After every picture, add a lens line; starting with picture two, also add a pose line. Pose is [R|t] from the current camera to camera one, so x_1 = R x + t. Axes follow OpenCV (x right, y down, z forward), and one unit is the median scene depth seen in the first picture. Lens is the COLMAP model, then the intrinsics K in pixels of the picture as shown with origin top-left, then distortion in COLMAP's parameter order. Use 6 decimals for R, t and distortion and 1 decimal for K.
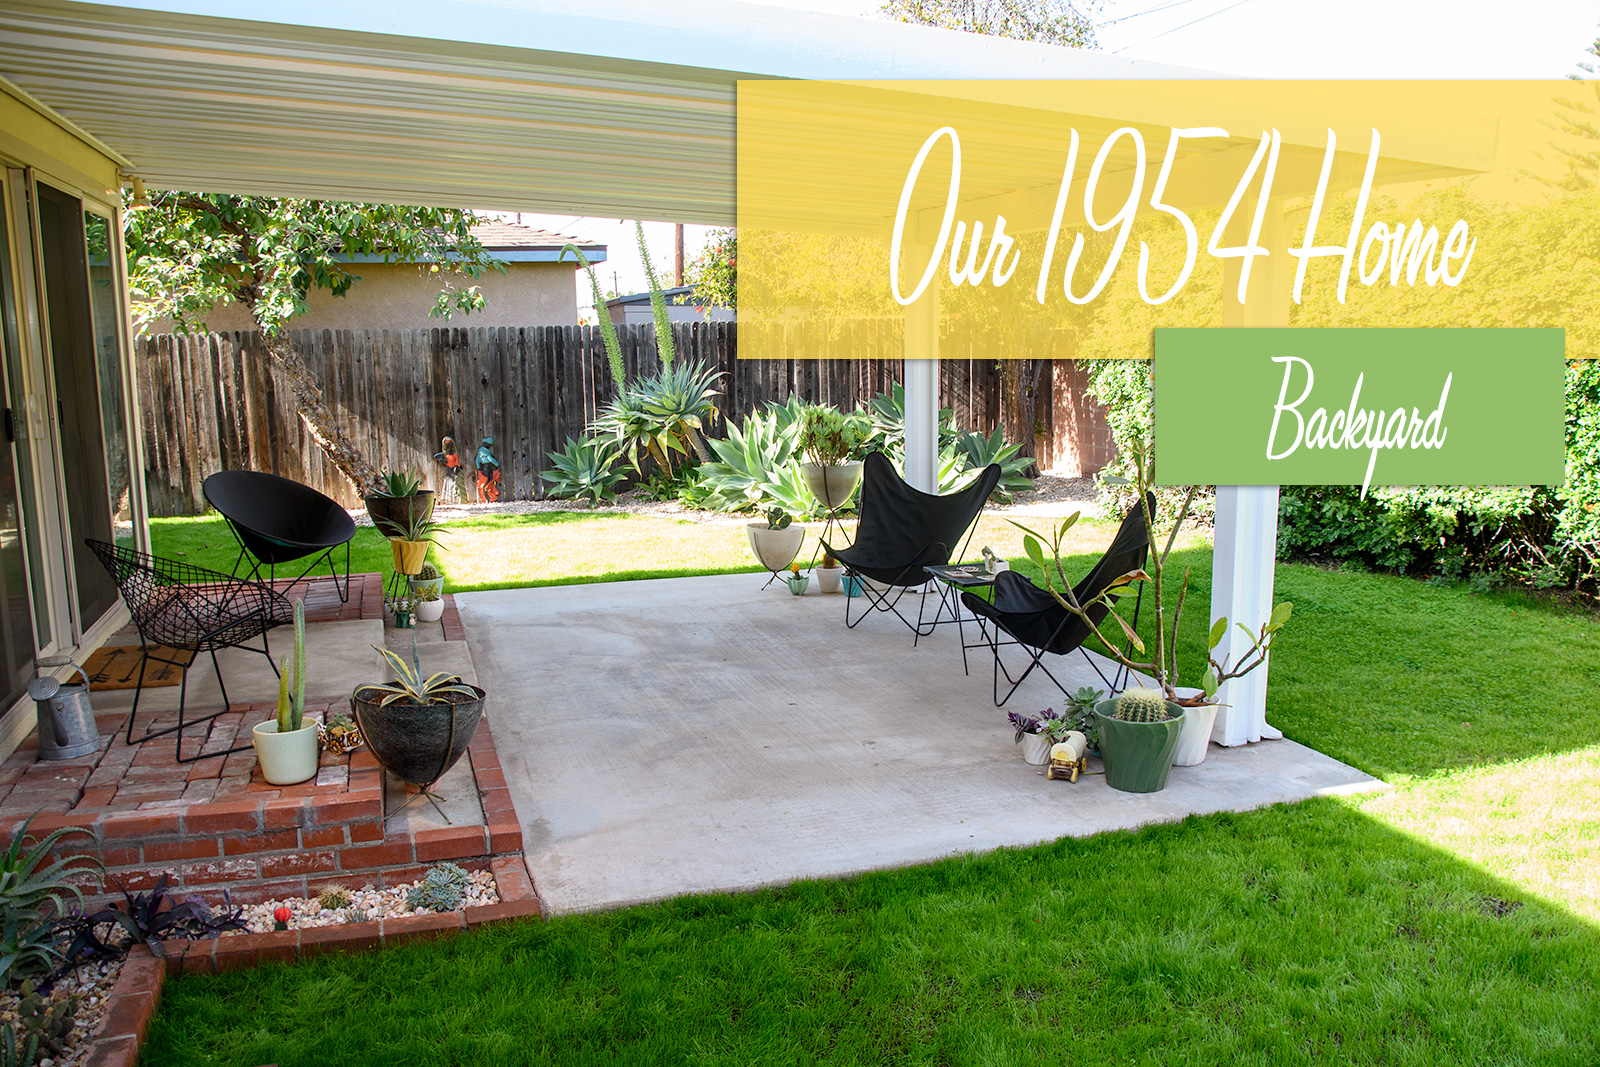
lens RADIAL K [[1319.7, 0, 800.0], [0, 1319.7, 533.5], [0, 0, 1]] dist [-0.118823, 0.083986]
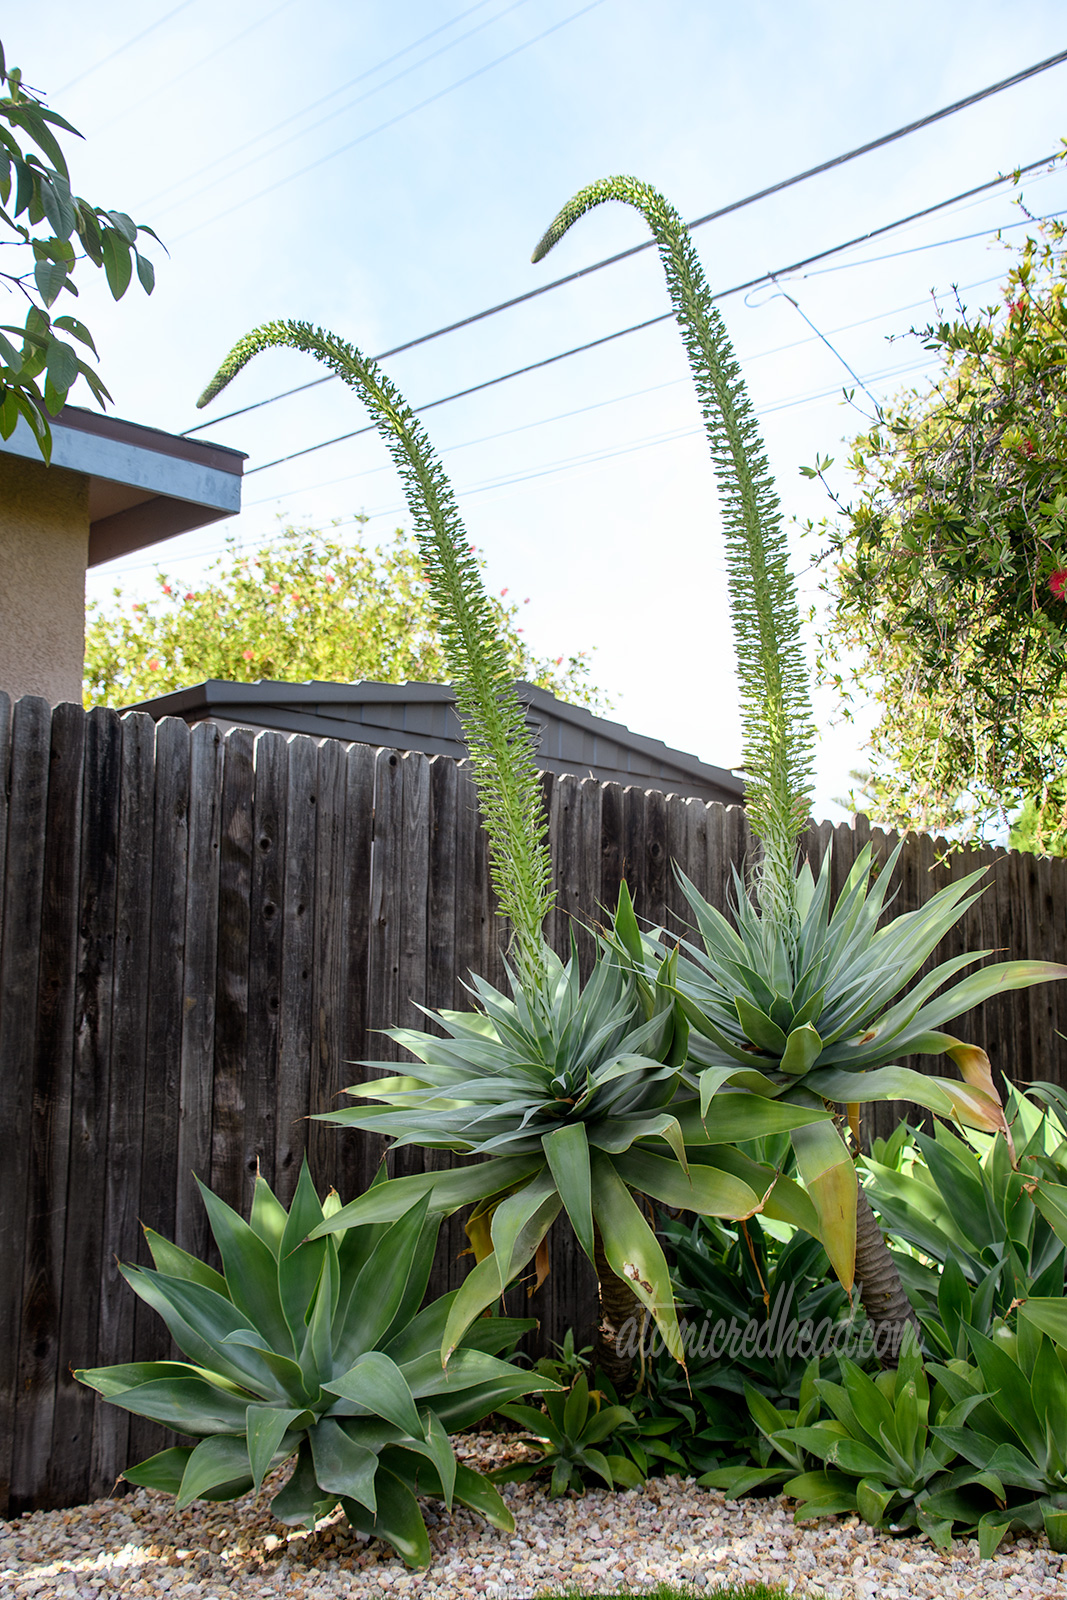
lens RADIAL K [[1934.2, 0, 533.5], [0, 1934.2, 800.0], [0, 0, 1]] dist [0.111398, 0.045739]
pose [[0.916193, 0.069022, 0.394748, -0.559099], [0.063310, 0.947754, -0.312656, -0.067401], [-0.395704, 0.311445, 0.863956, 1.515835]]
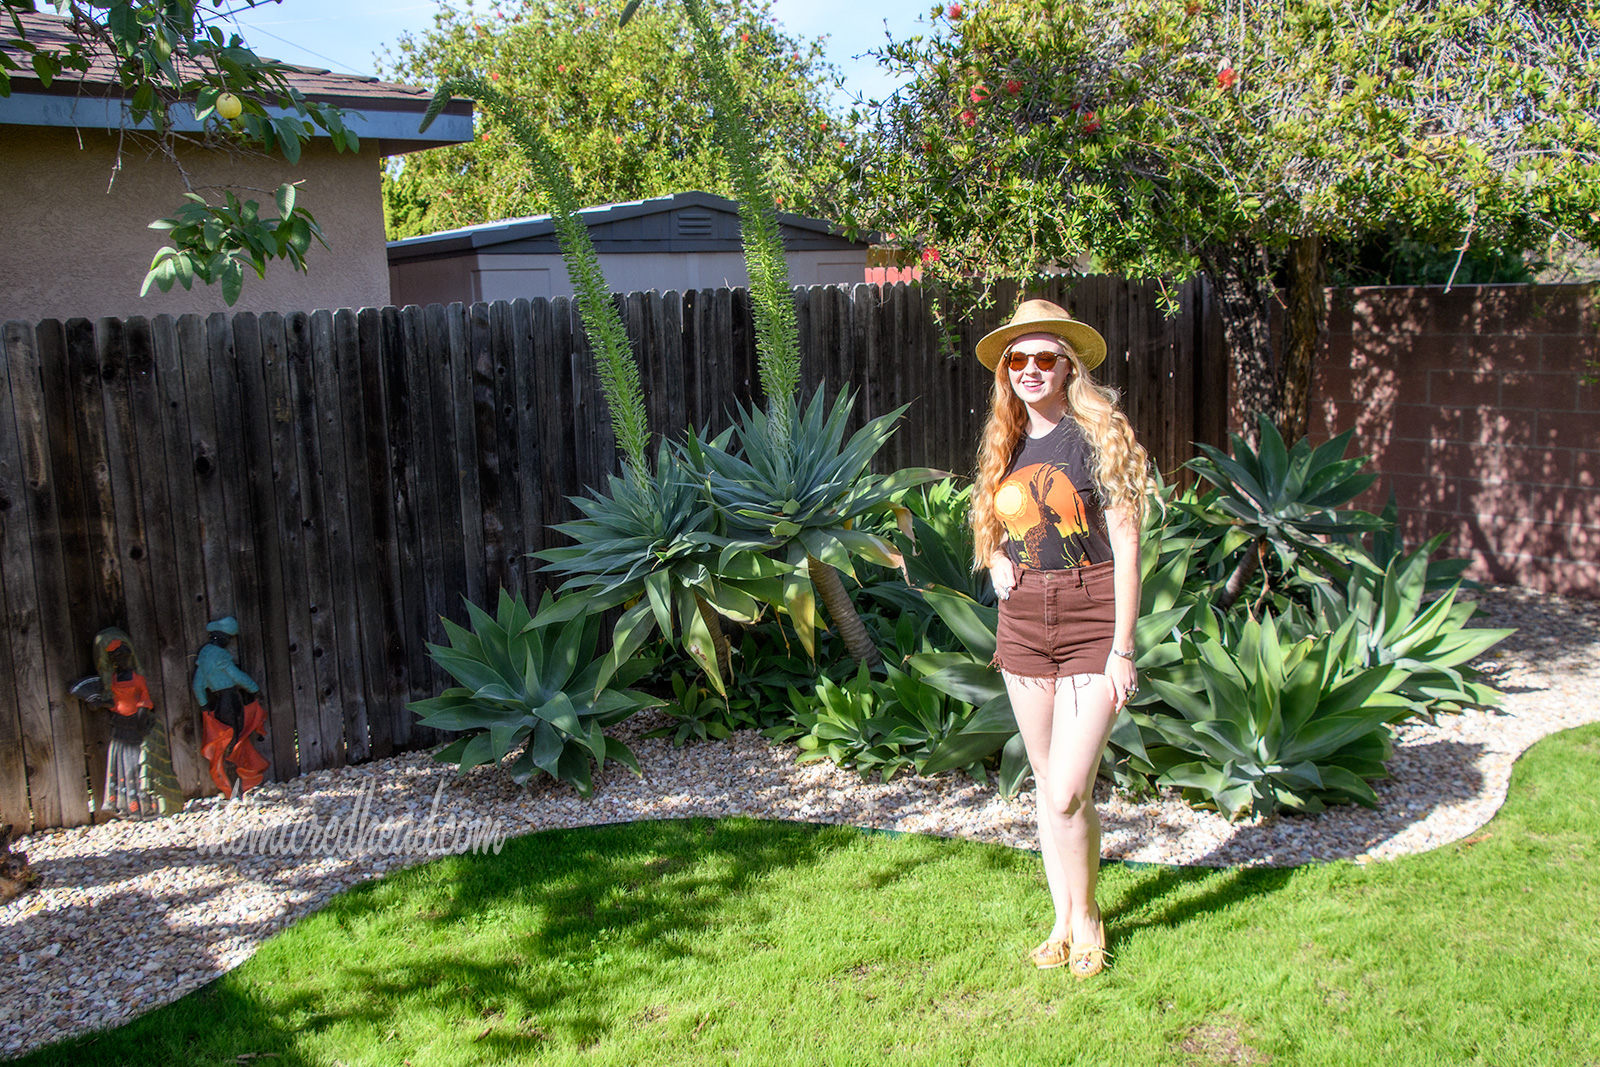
lens RADIAL K [[1539.7, 0, 800.0], [0, 1539.7, 533.5], [0, 0, 1]] dist [-0.067338, 0.219818]
pose [[0.936614, -0.084288, 0.340072, -0.514582], [0.090620, 0.995882, -0.002751, -0.180276], [-0.338440, 0.033394, 0.940395, 1.212742]]
